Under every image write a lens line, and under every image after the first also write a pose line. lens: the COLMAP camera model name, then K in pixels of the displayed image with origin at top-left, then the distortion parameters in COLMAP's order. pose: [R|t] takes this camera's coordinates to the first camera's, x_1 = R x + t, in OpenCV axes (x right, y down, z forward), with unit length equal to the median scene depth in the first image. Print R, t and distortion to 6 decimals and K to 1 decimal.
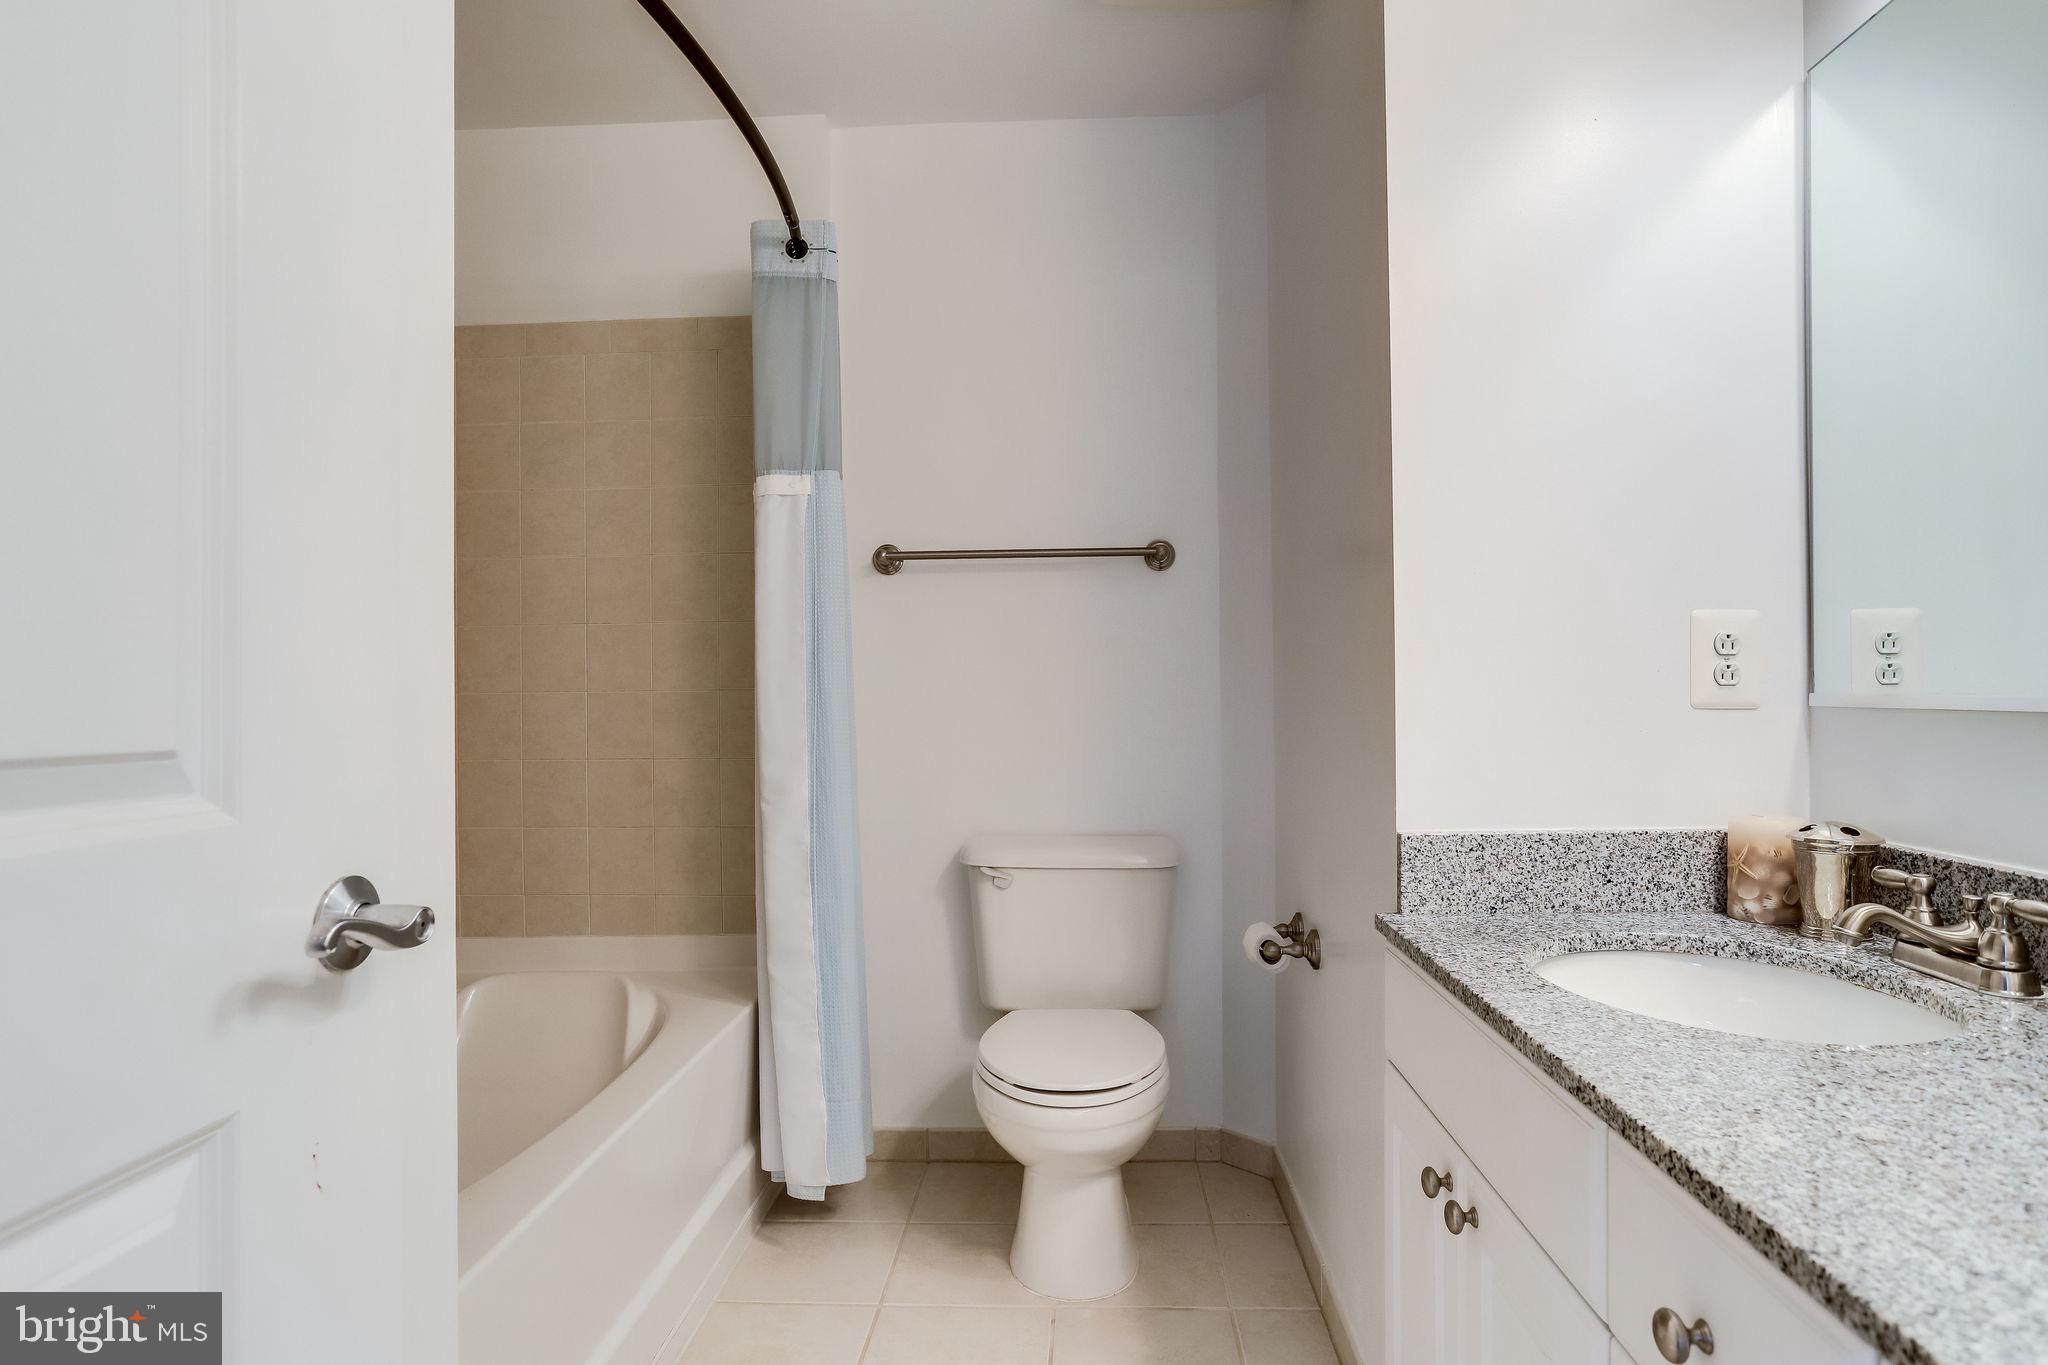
lens RADIAL K [[1140.6, 0, 1013.2], [0, 1140.6, 676.2], [0, 0, 1]] dist [-0.031821, 0.022760]
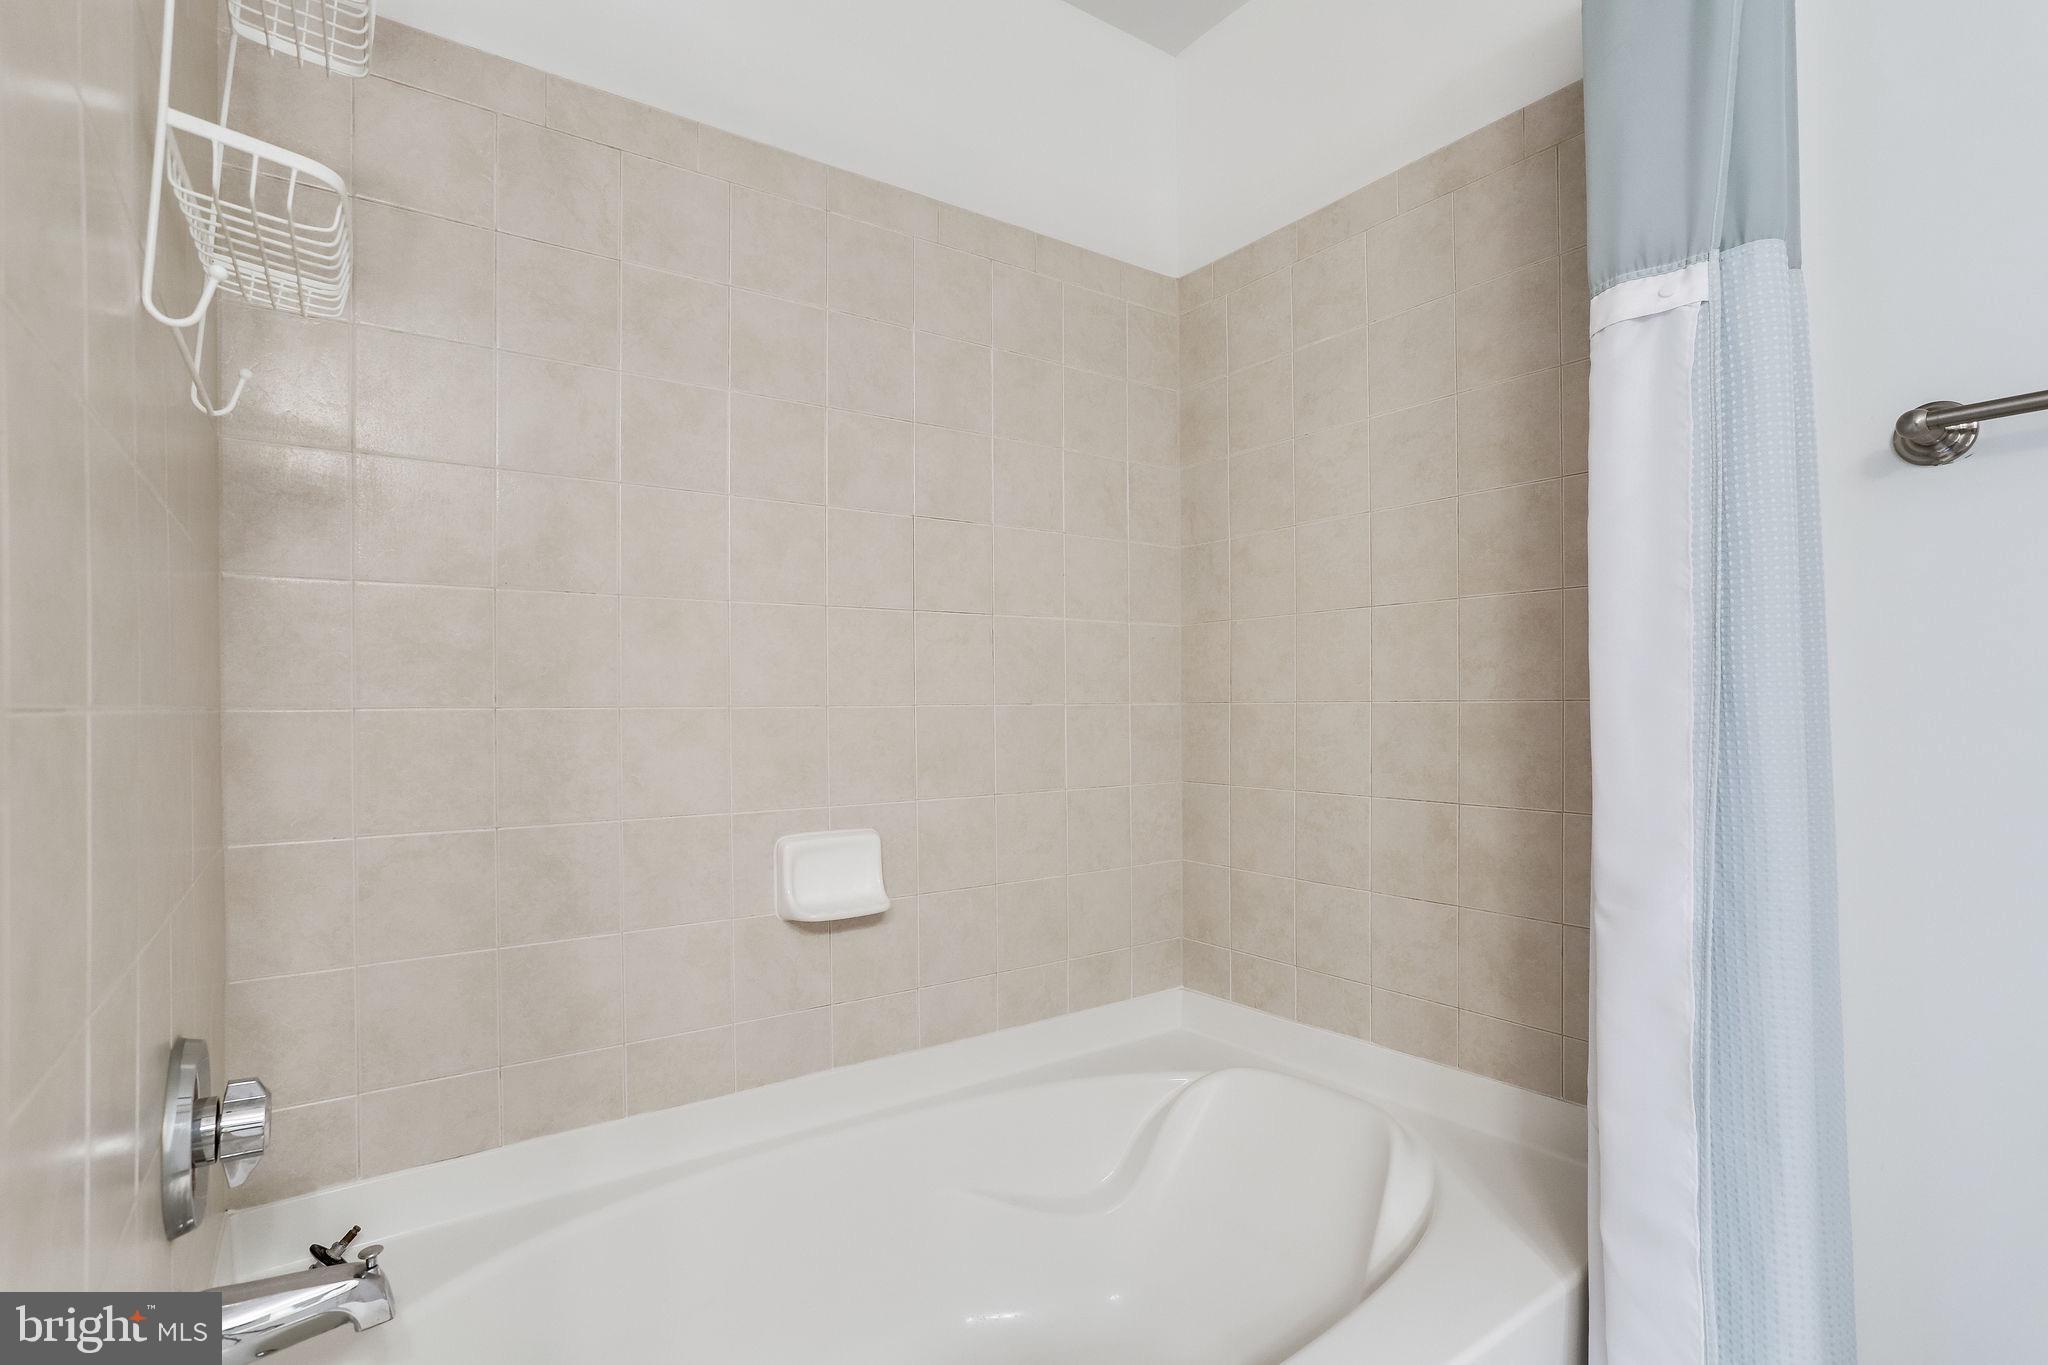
lens RADIAL K [[1019.0, 0, 986.8], [0, 1019.0, 702.9], [0, 0, 1]] dist [-0.037844, 0.020178]
pose [[0.630240, 0.007332, -0.776366, -0.037130], [0.003635, 0.999917, 0.012394, 0.006454], [0.776392, -0.010633, 0.630161, 0.479034]]
